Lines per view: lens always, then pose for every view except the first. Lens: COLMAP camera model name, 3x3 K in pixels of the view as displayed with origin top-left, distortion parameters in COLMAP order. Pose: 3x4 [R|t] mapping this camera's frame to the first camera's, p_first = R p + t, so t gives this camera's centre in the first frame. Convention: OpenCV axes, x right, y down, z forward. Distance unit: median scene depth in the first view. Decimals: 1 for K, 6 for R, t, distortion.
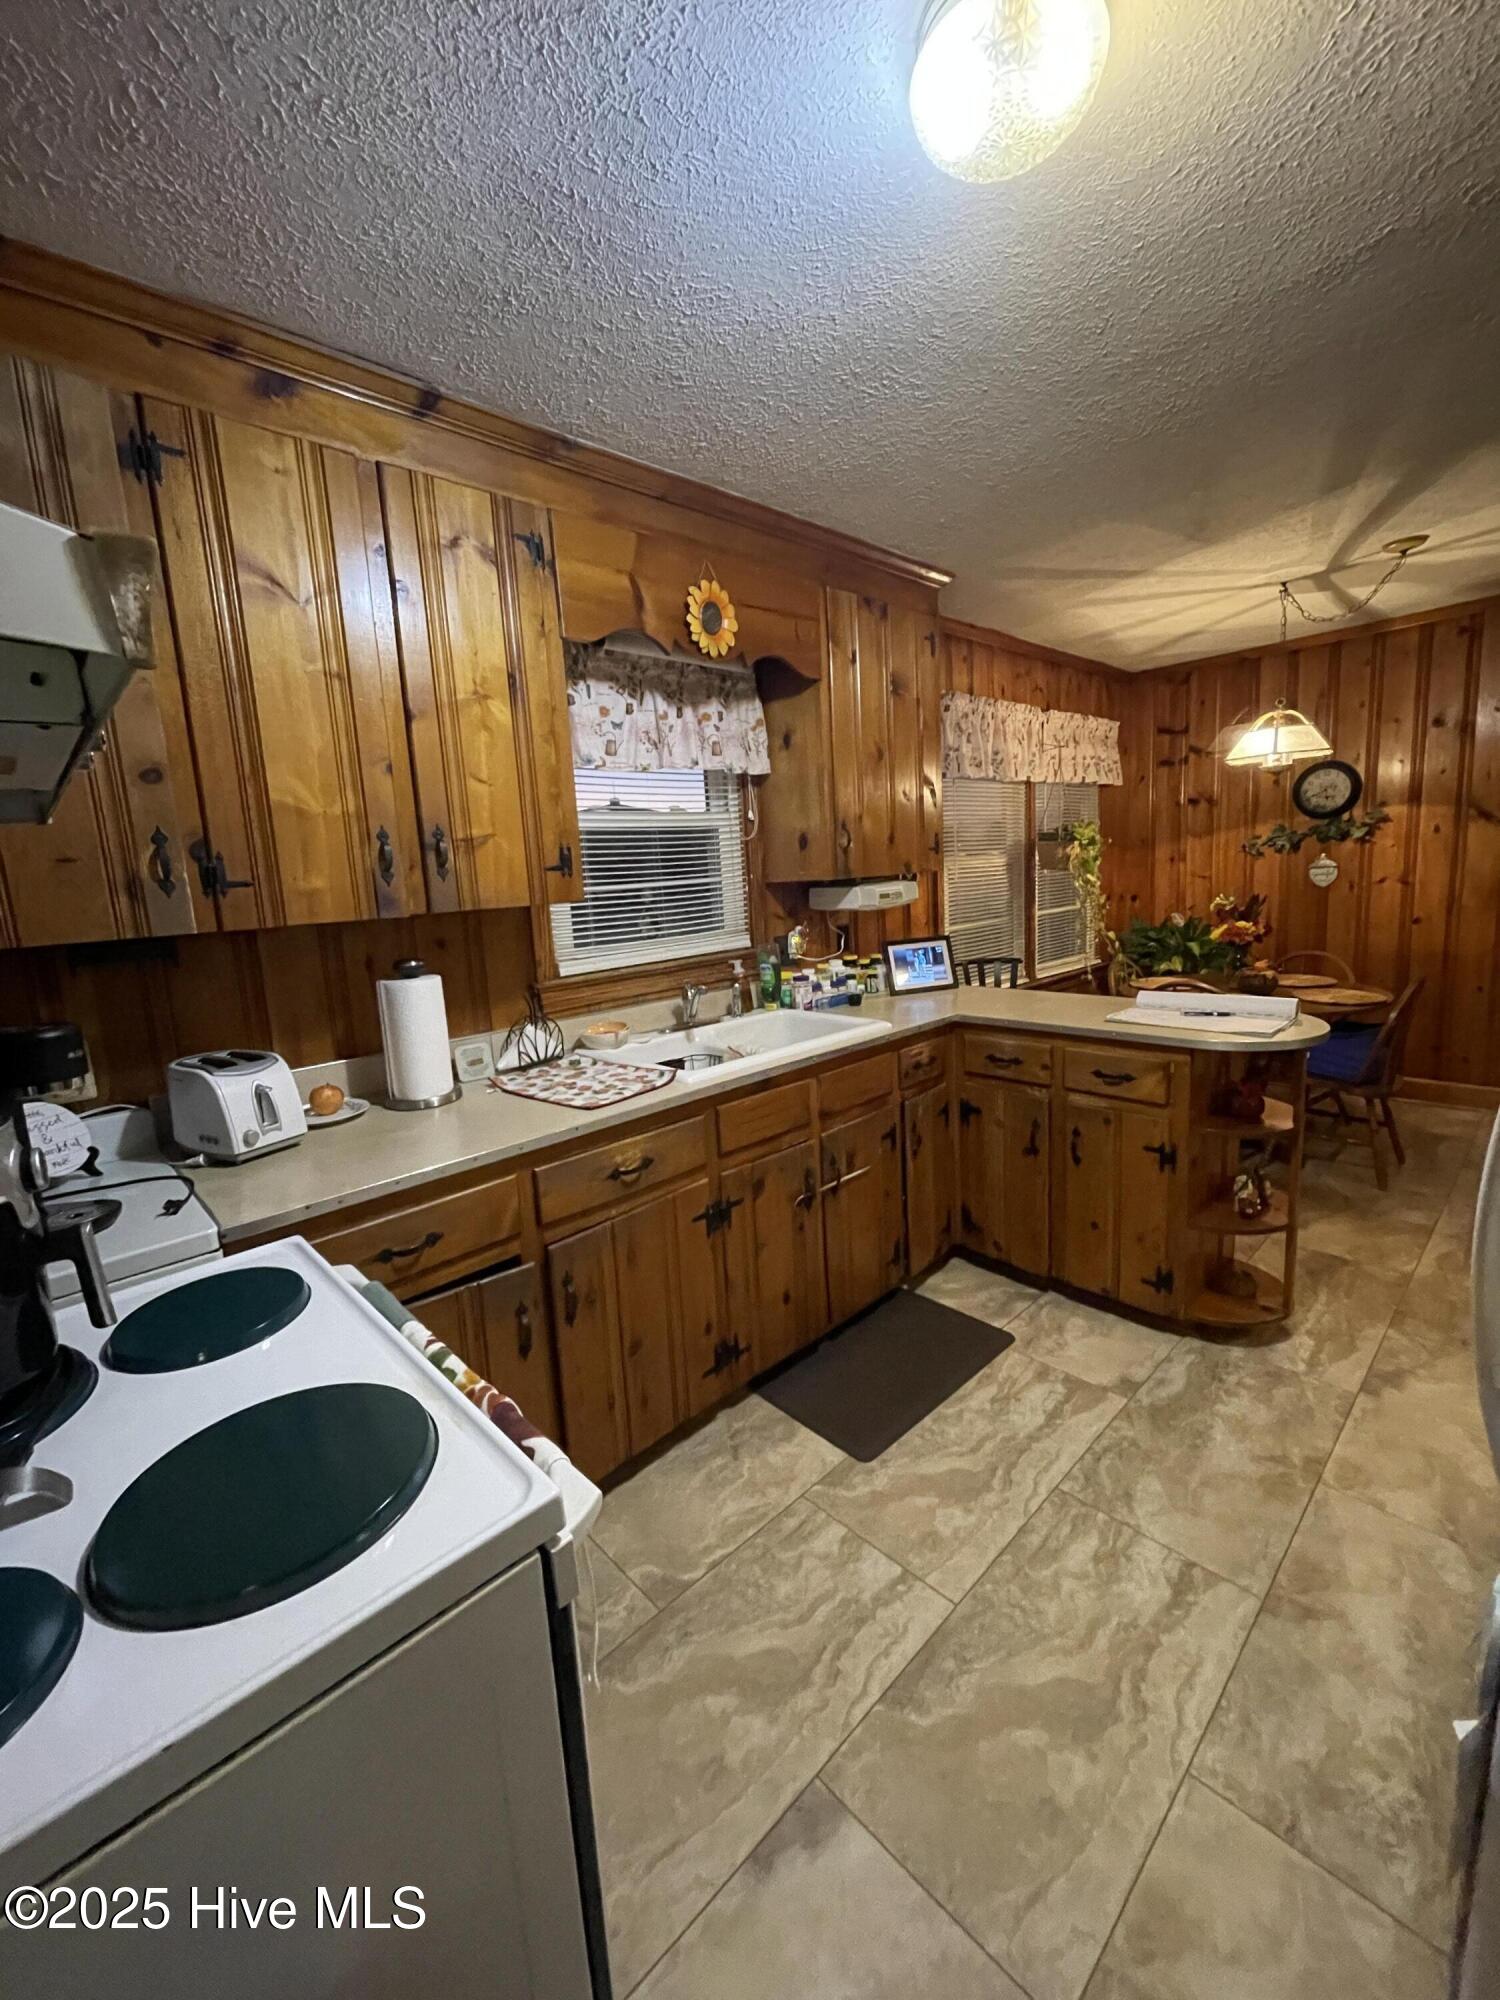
lens RADIAL K [[809.6, 0, 750.0], [0, 809.6, 1000.0], [0, 0, 1]] dist [-0.002578, -0.000156]
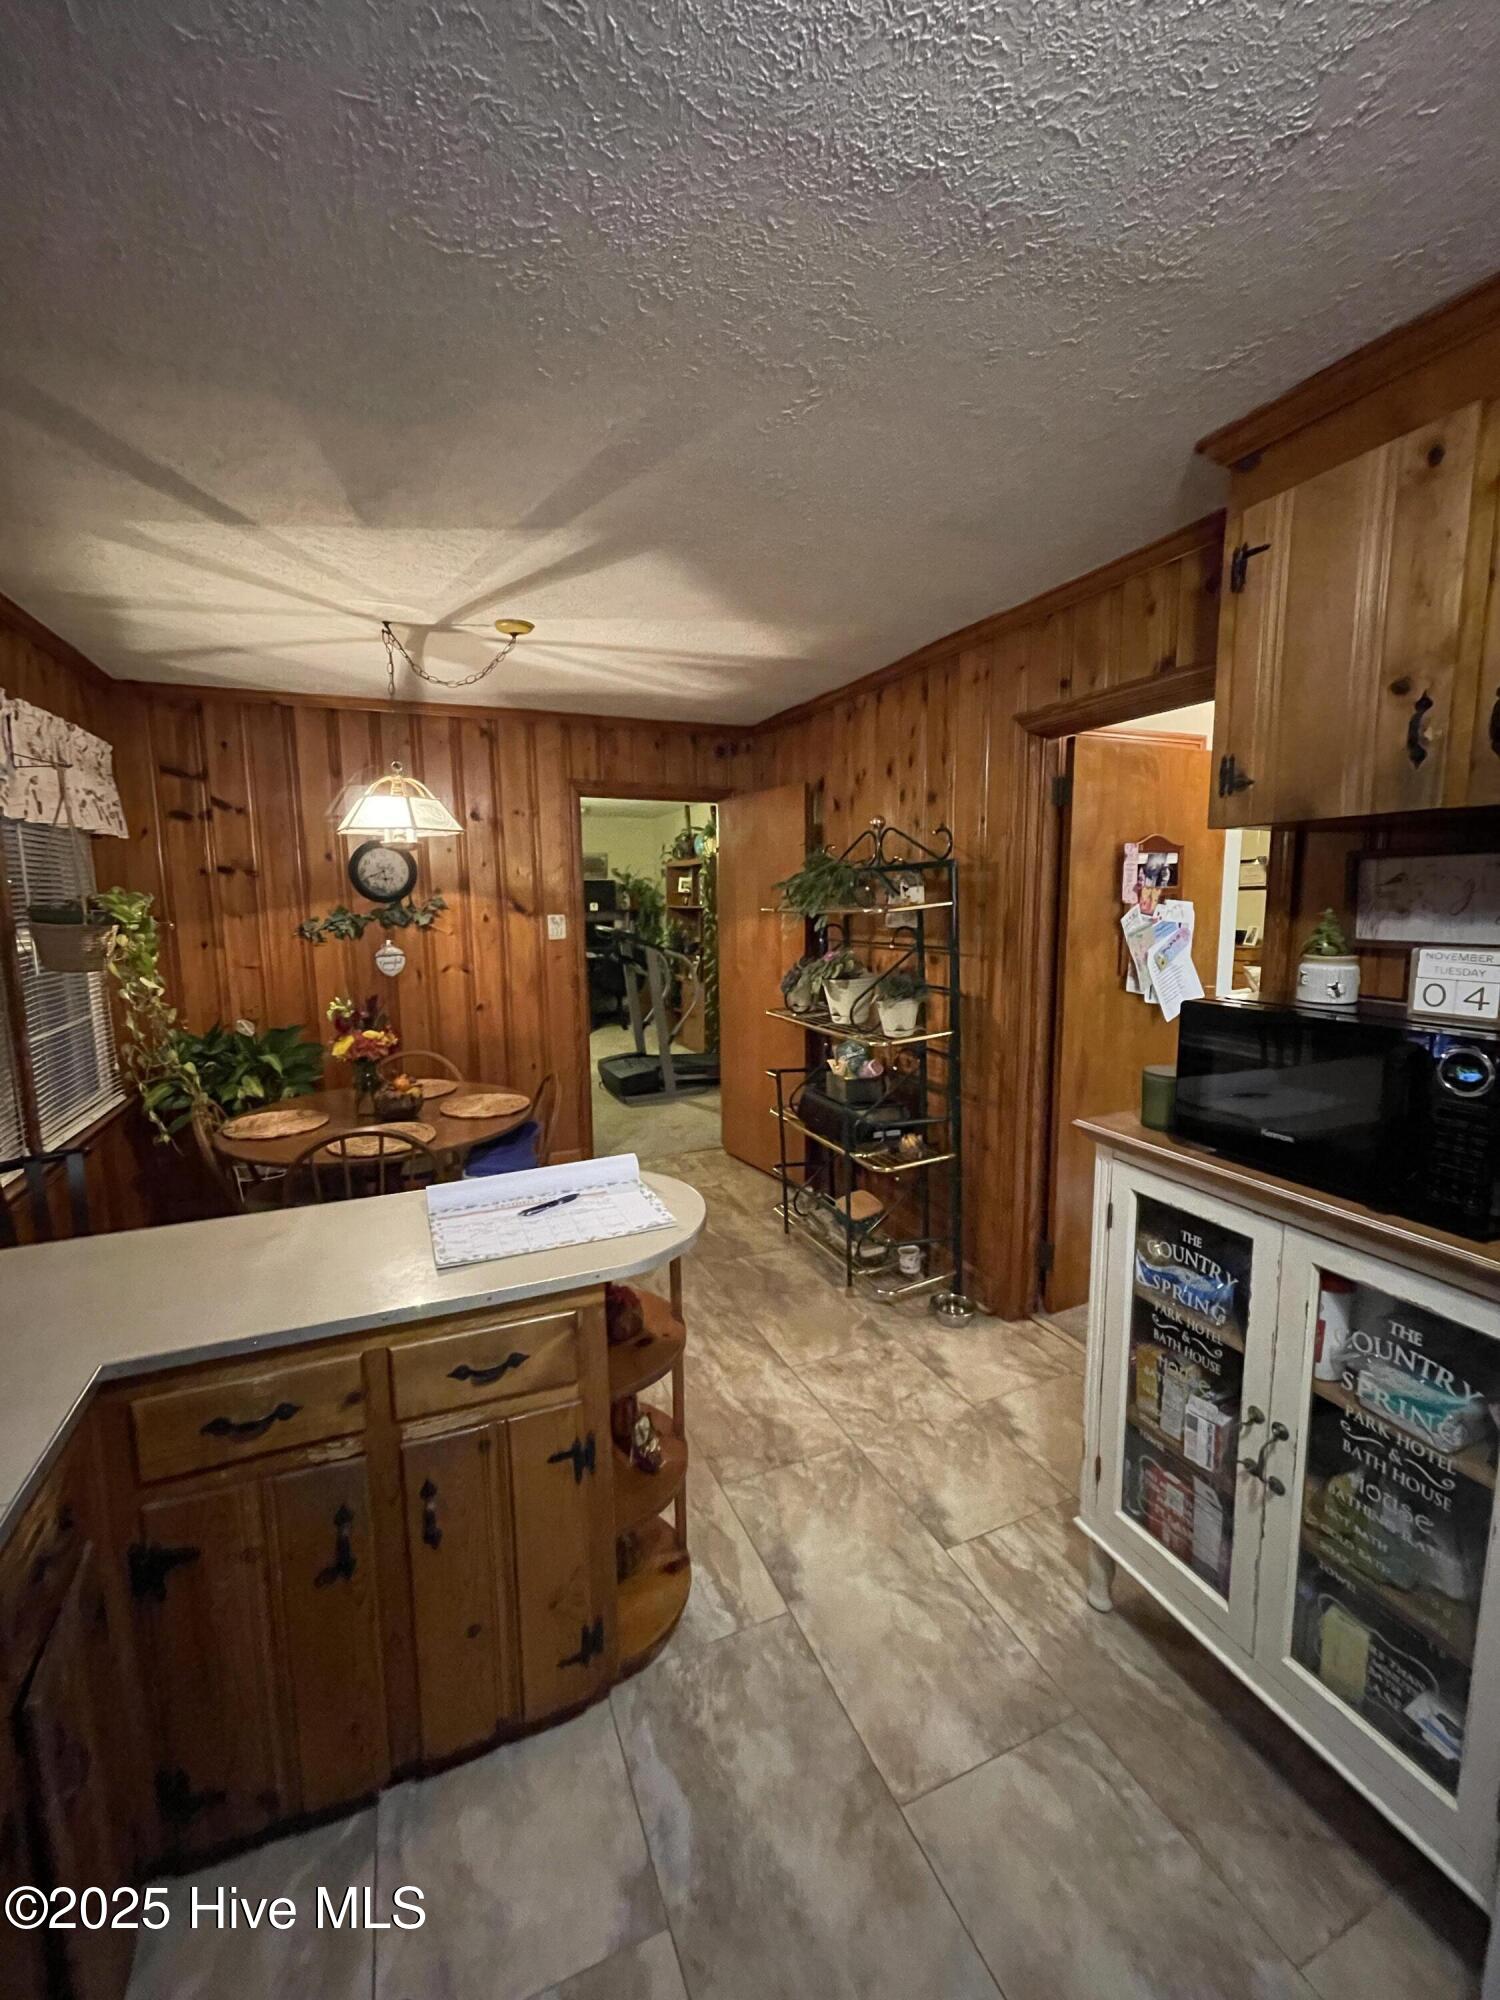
lens RADIAL K [[809.6, 0, 750.0], [0, 809.6, 1000.0], [0, 0, 1]] dist [-0.002578, -0.000156]
pose [[0.348977, -0.068961, 0.934590, -0.002364], [0.139260, 0.990032, 0.021052, -0.081644], [-0.926726, 0.122804, 0.355102, 0.326734]]
